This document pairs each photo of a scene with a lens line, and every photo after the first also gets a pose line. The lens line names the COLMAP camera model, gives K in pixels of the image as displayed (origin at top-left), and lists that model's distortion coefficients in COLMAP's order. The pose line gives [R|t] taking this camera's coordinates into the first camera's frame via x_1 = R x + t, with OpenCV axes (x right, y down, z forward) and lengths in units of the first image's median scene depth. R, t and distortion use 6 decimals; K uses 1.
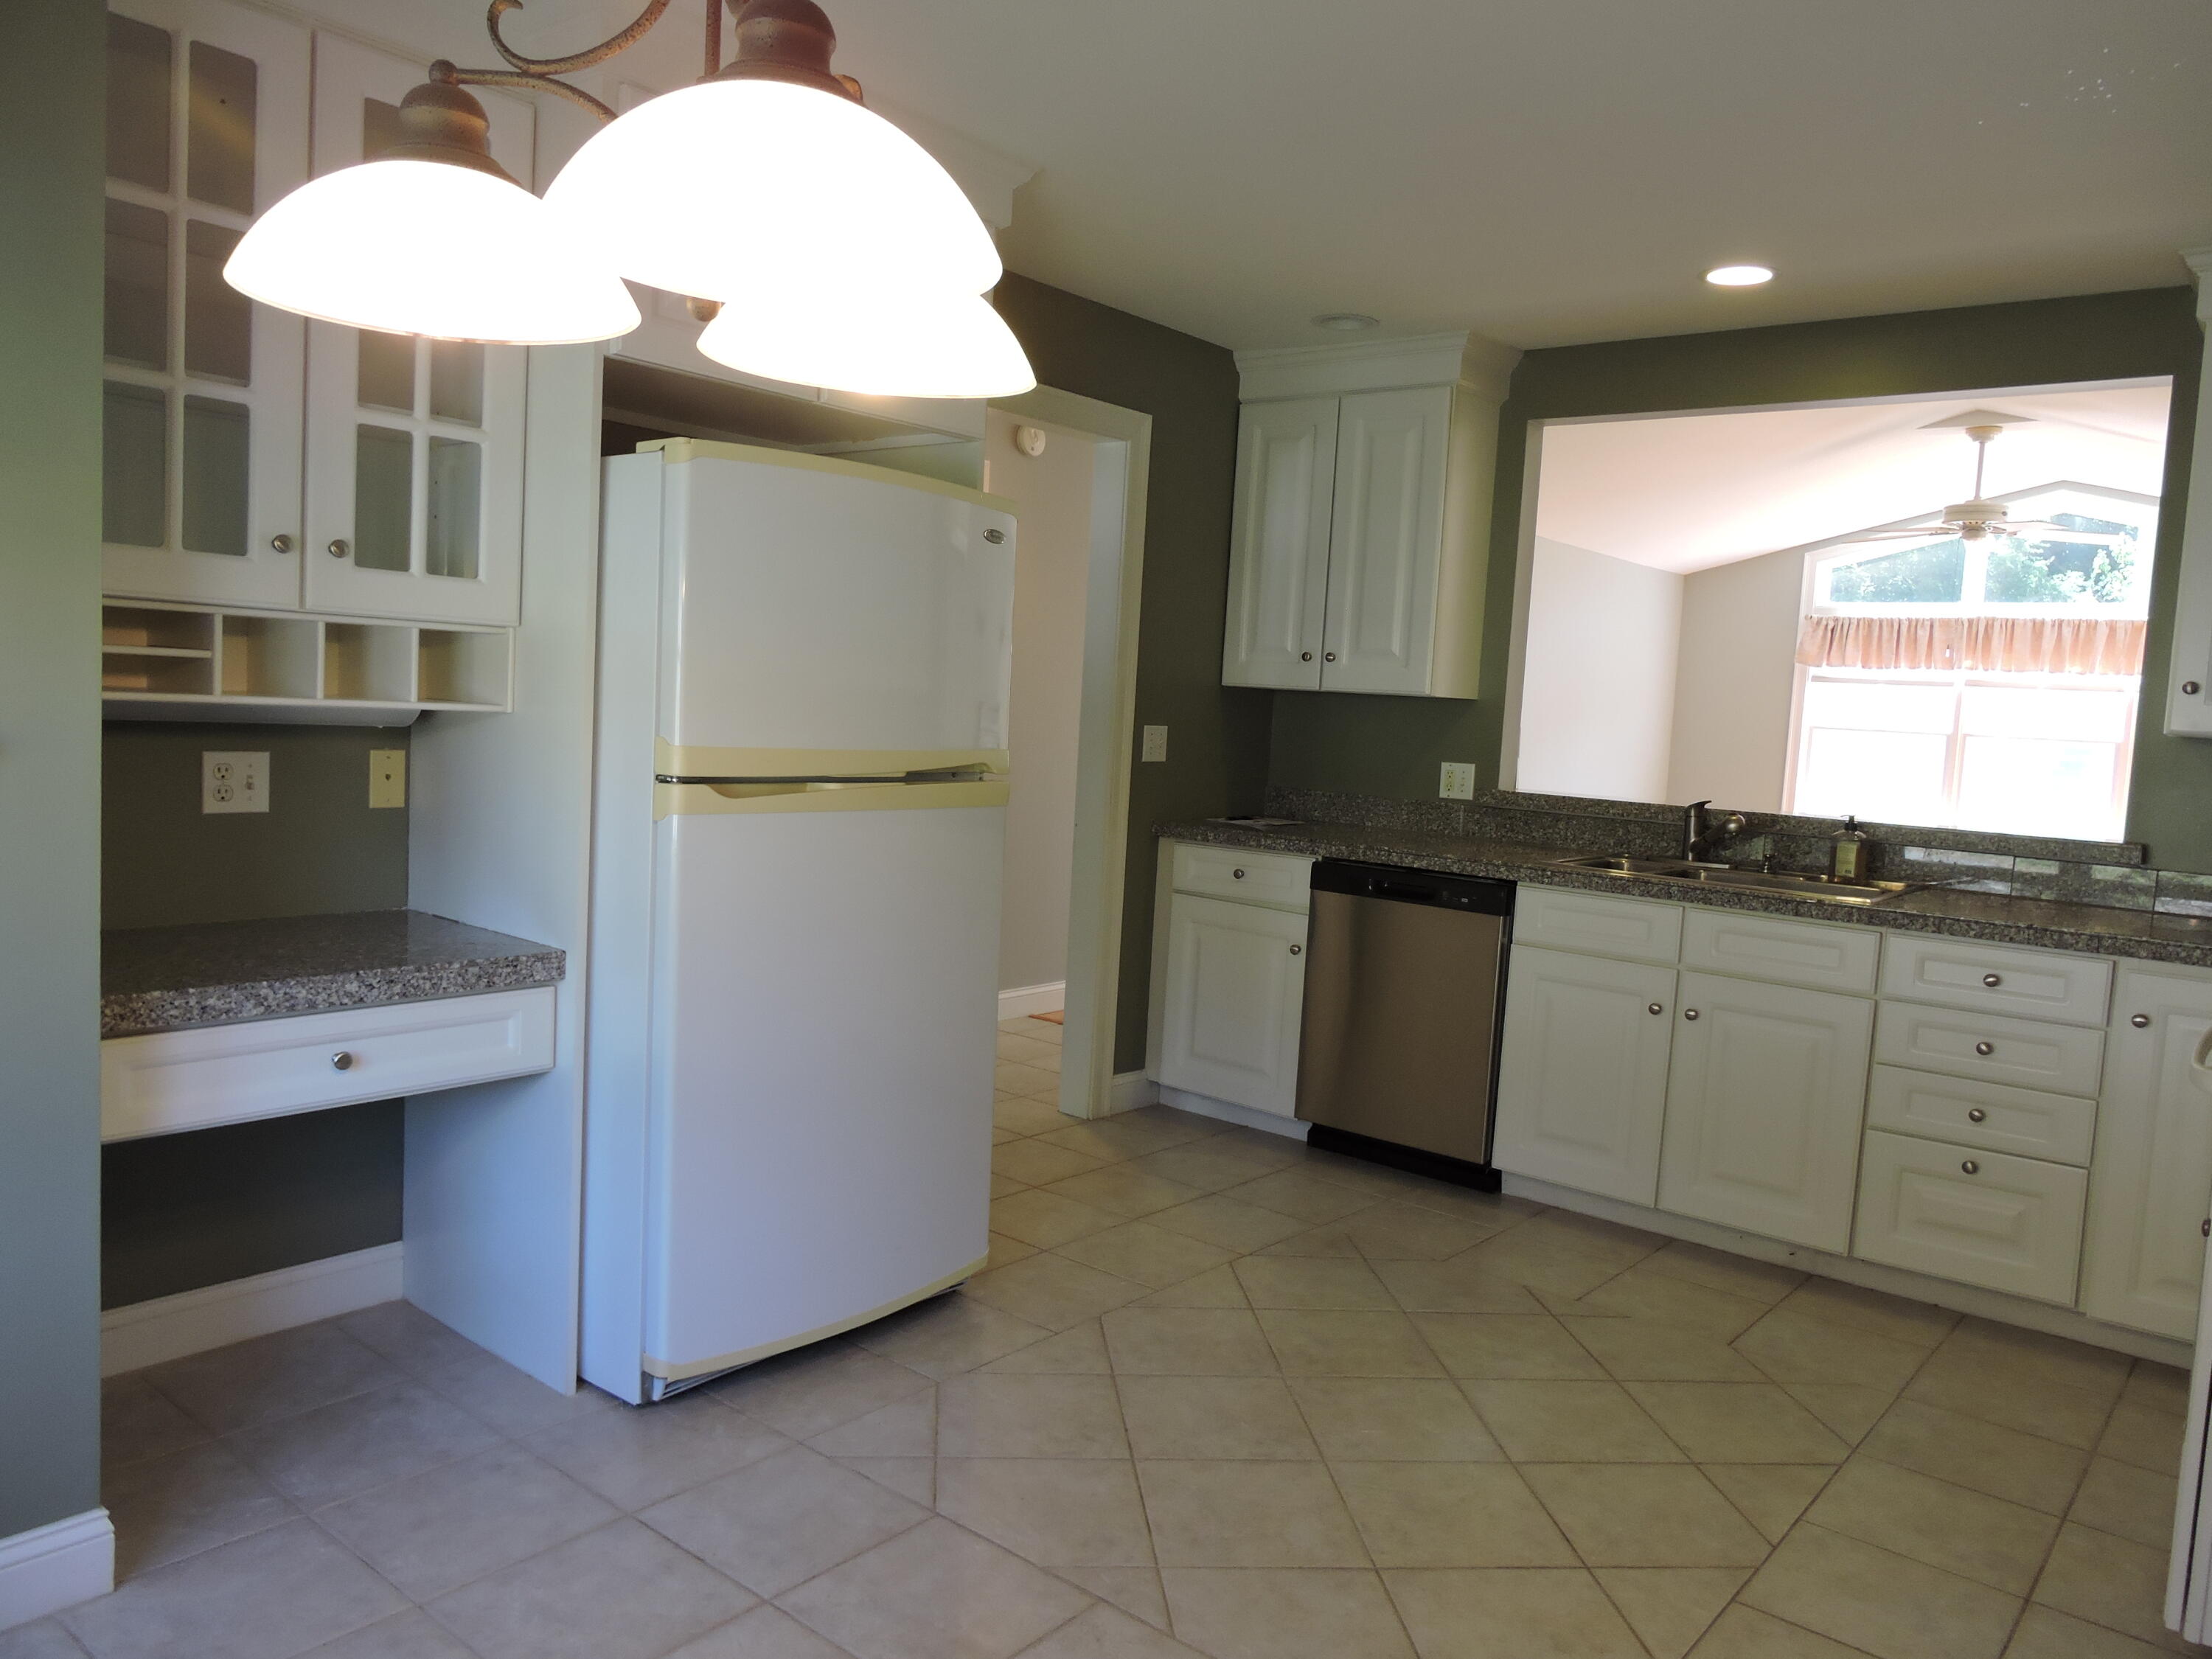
lens RADIAL K [[1592.5, 0, 1115.4], [0, 1592.5, 829.5], [0, 0, 1]] dist [0.005167, 0.002799]
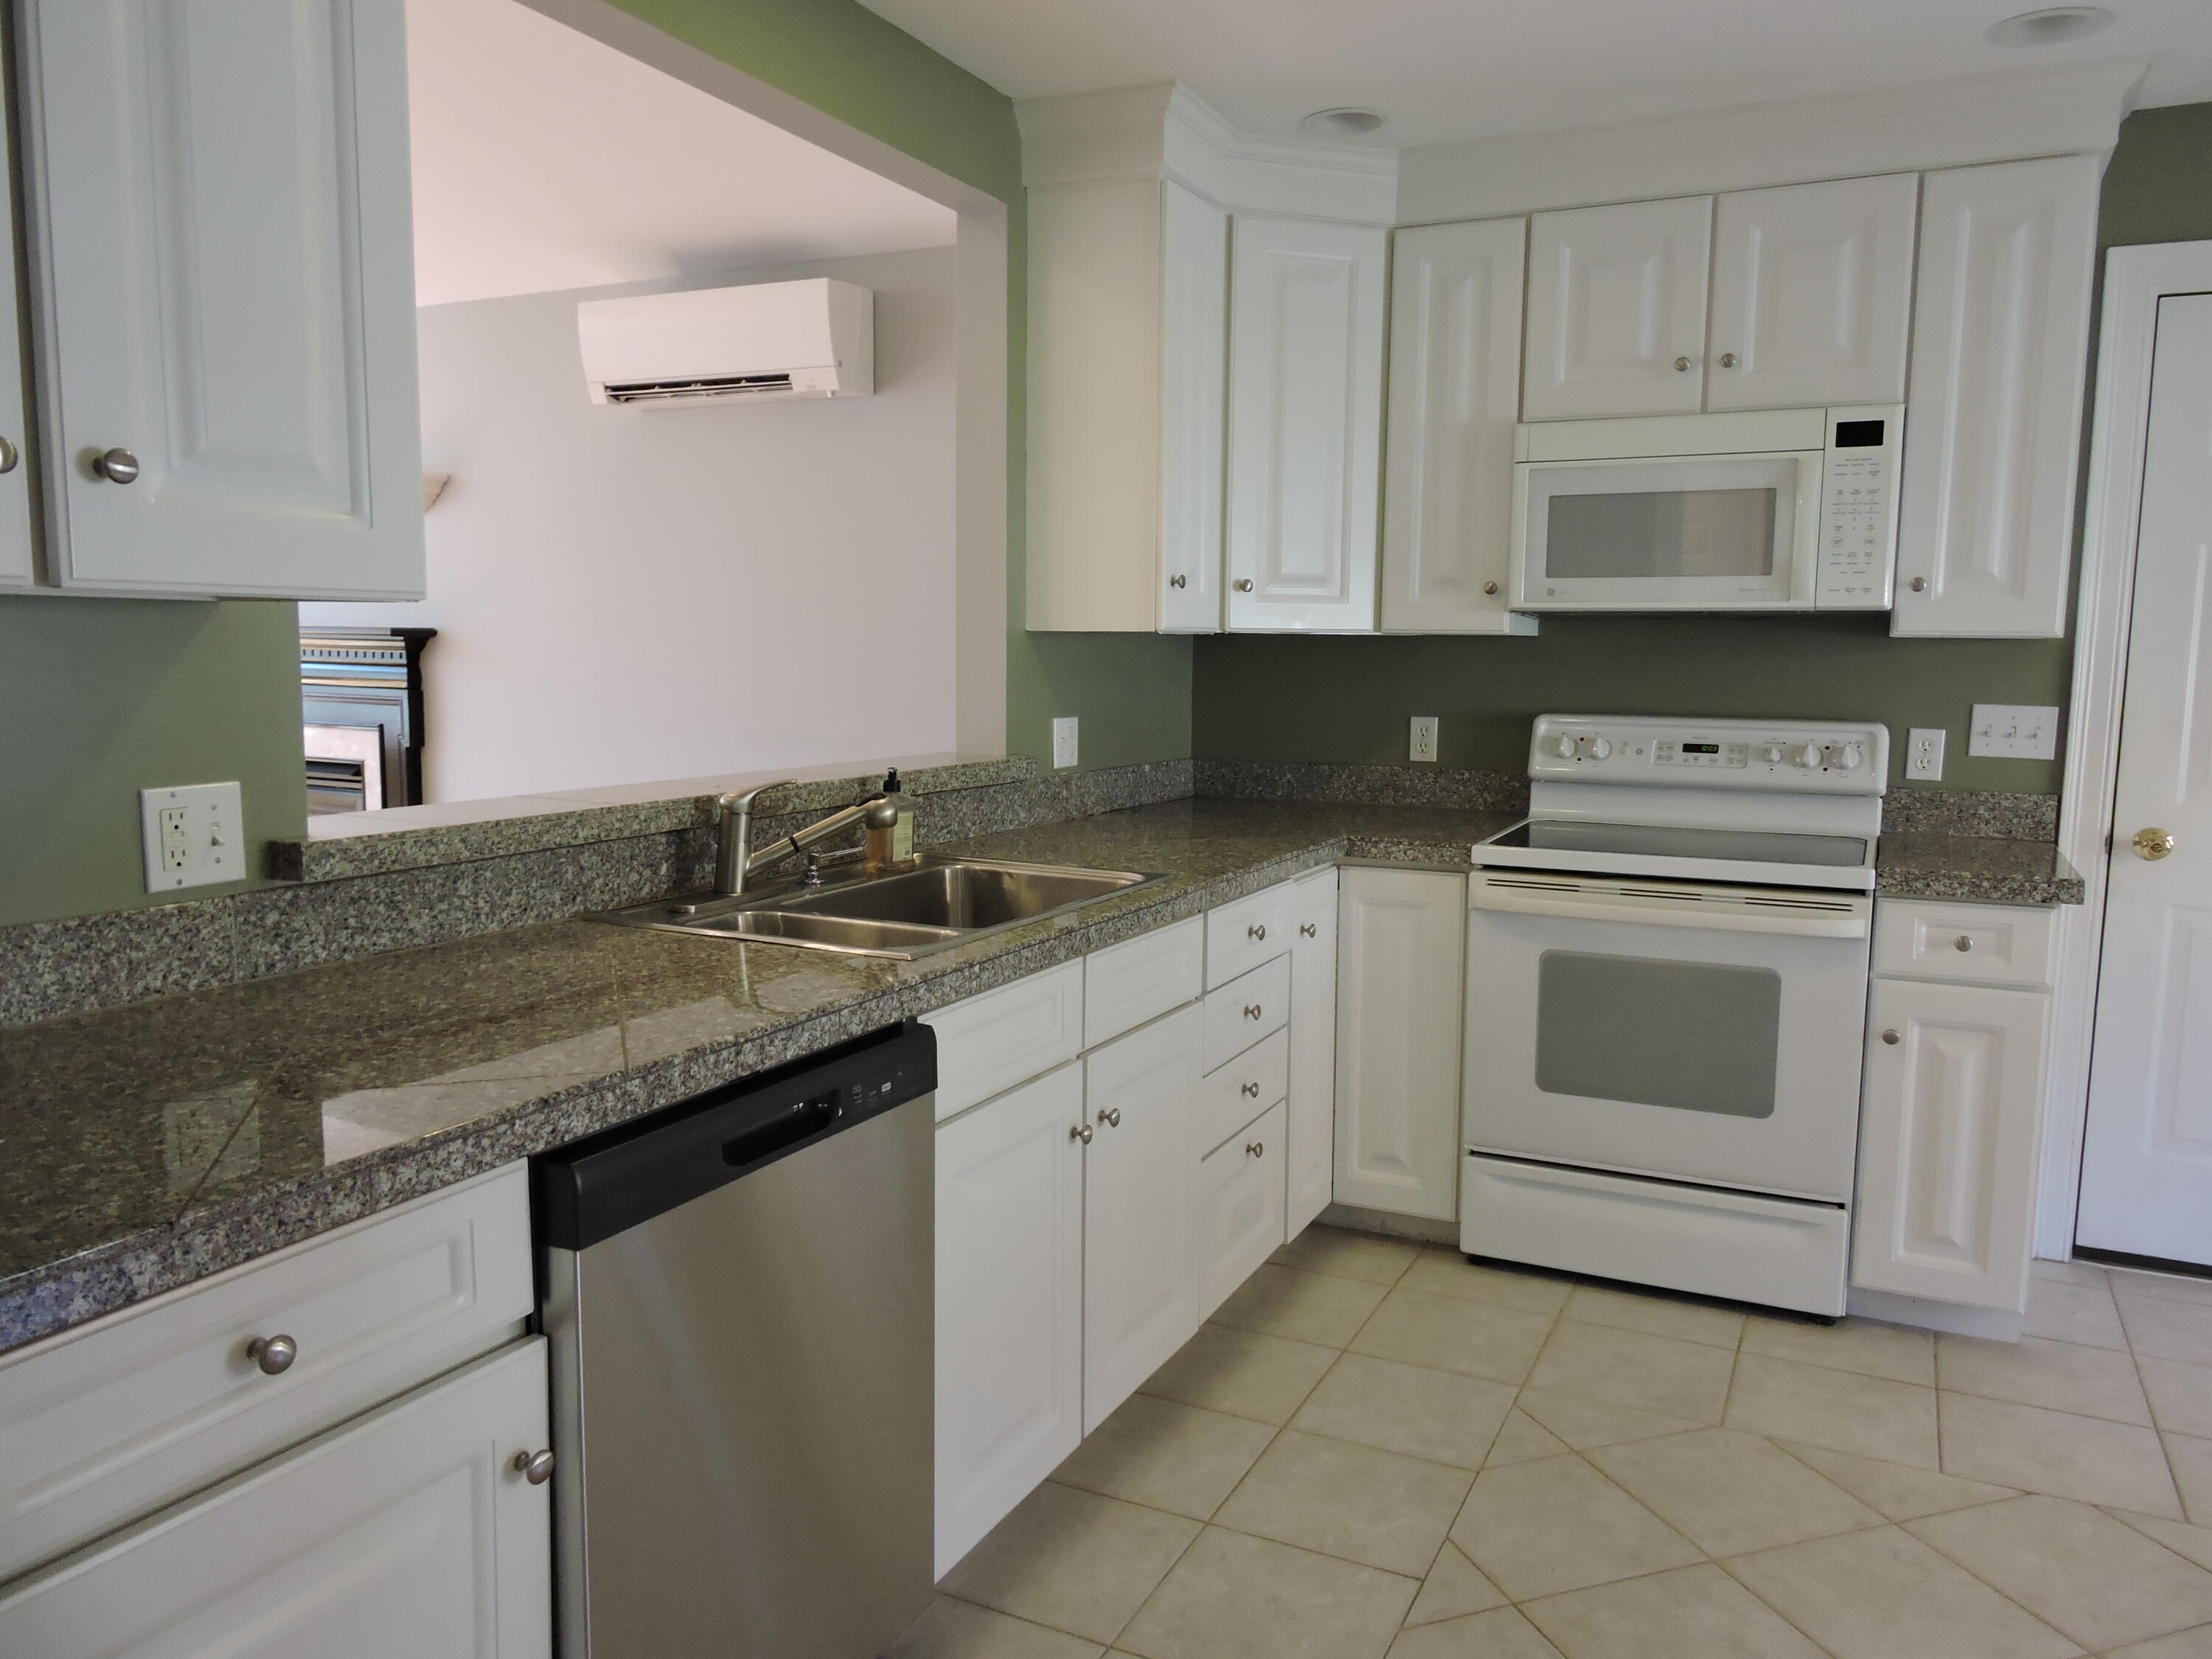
lens RADIAL K [[1592.5, 0, 1115.4], [0, 1592.5, 829.5], [0, 0, 1]] dist [0.005167, 0.002799]
pose [[-0.238475, -0.174410, 0.955359, -0.202981], [0.048389, 0.980385, 0.191058, -0.107210], [-0.969942, 0.091791, -0.225358, 1.065981]]
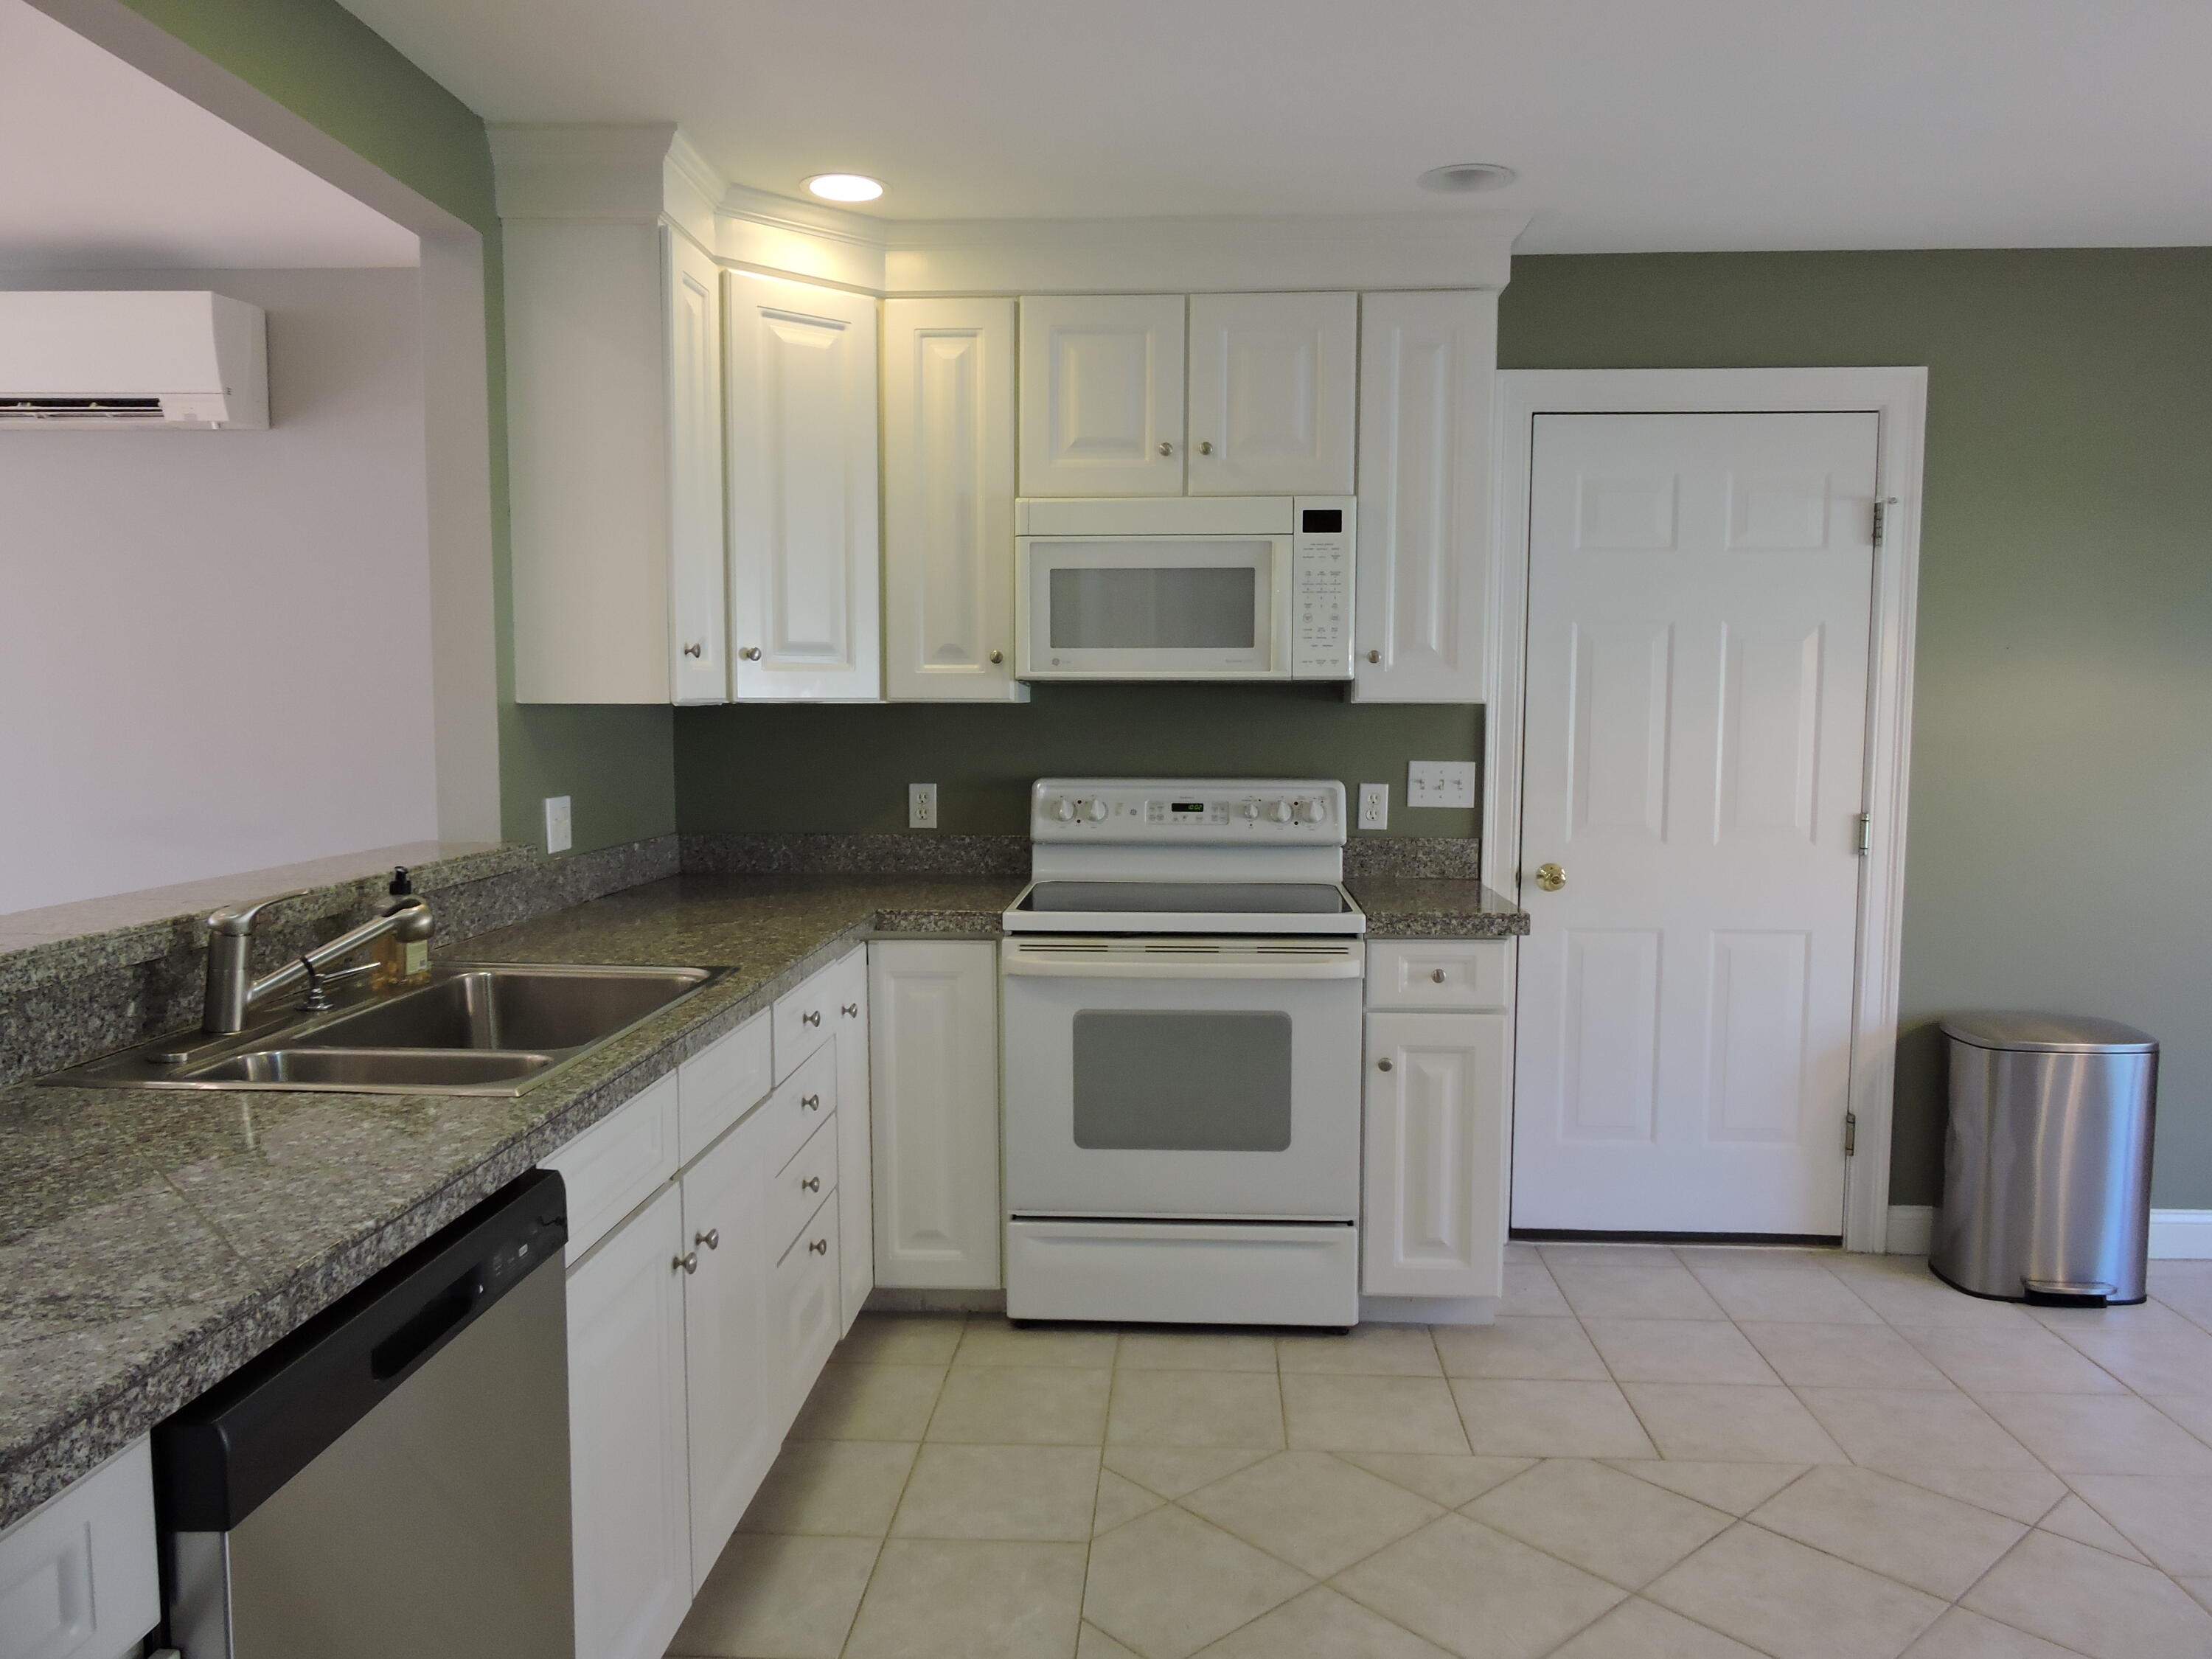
lens RADIAL K [[1588.1, 0, 1106.9], [0, 1588.1, 835.7], [0, 0, 1]] dist [0.009741, 0.004850]
pose [[-0.592357, -0.130211, 0.795084, -0.149272], [0.022488, 0.983797, 0.177870, -0.118245], [-0.805362, 0.123242, -0.579831, 1.132326]]
